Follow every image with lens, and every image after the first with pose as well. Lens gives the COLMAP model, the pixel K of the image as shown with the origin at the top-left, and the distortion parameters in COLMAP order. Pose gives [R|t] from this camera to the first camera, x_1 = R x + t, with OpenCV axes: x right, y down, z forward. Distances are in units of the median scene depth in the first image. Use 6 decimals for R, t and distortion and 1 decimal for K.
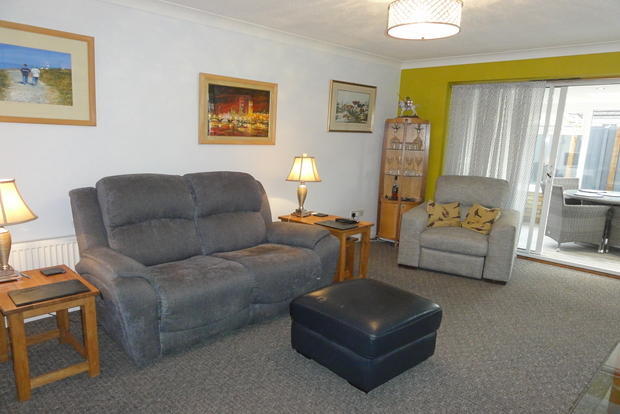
lens RADIAL K [[438.7, 0, 310.0], [0, 438.7, 207.0], [0, 0, 1]] dist [0.006410, -0.000061]
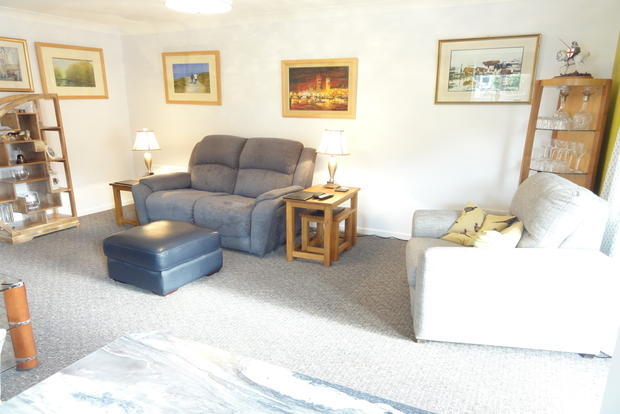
lens RADIAL K [[438.7, 0, 310.0], [0, 438.7, 207.0], [0, 0, 1]] dist [0.006410, -0.000061]
pose [[0.302767, 0.193631, -0.933188, 0.951646], [-0.151821, 0.976440, 0.153348, -0.087727], [0.940894, 0.095249, 0.325031, 0.633819]]
